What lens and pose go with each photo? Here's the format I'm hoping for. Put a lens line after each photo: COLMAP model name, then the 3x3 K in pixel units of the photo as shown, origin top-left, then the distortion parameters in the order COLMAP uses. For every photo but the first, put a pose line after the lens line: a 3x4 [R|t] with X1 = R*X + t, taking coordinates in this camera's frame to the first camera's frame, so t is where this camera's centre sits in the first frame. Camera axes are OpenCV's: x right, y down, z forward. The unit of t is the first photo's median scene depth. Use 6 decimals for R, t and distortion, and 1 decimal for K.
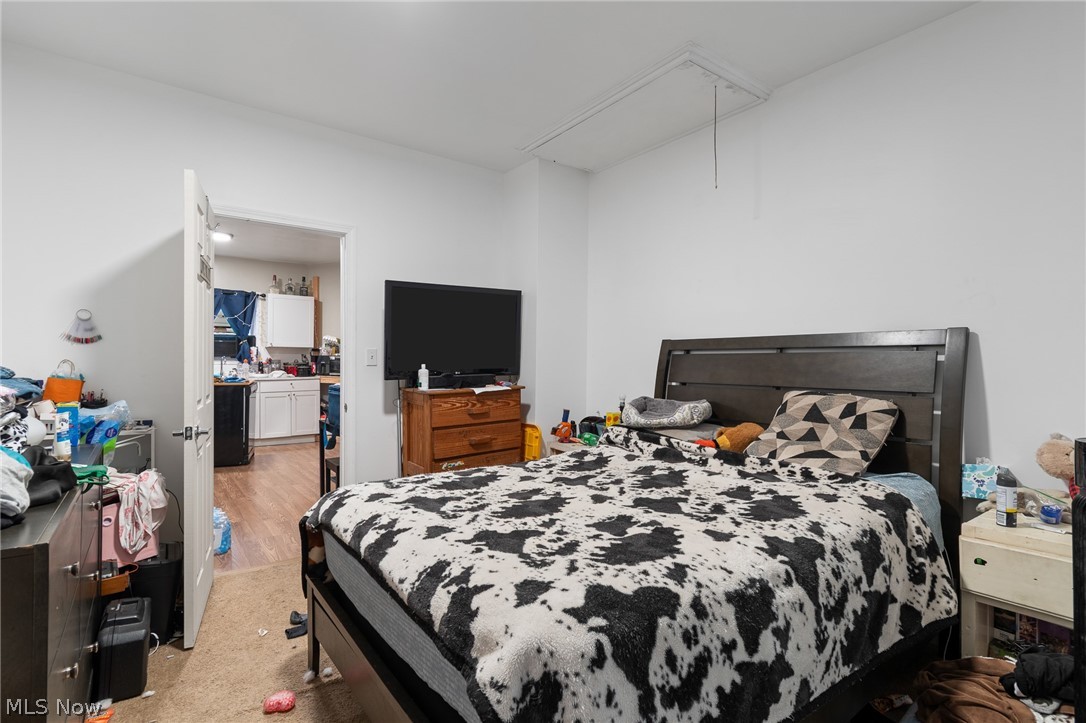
lens RADIAL K [[520.3, 0, 553.2], [0, 520.3, 364.5], [0, 0, 1]] dist [-0.001576, -0.001568]
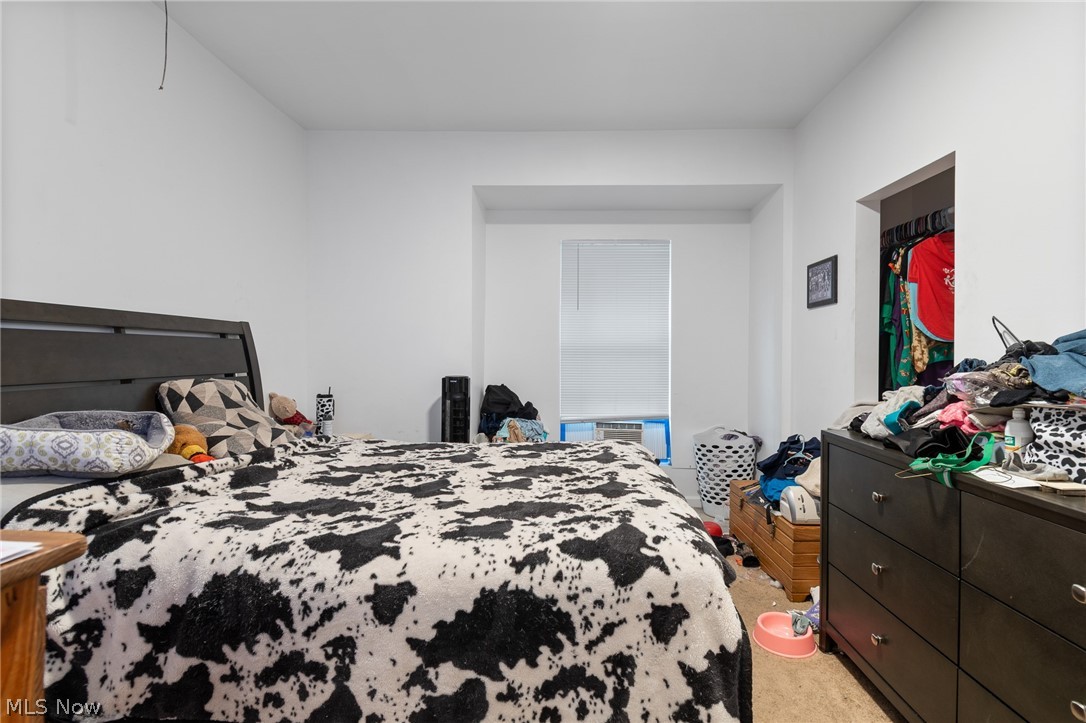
lens RADIAL K [[520.3, 0, 543.1], [0, 520.3, 360.3], [0, 0, 1]] dist [-0.001576, -0.001568]
pose [[-0.739051, -0.014085, 0.673502, -0.594632], [-0.006615, 0.999885, 0.013653, -0.006599], [-0.673617, 0.005635, -0.739059, 1.660142]]
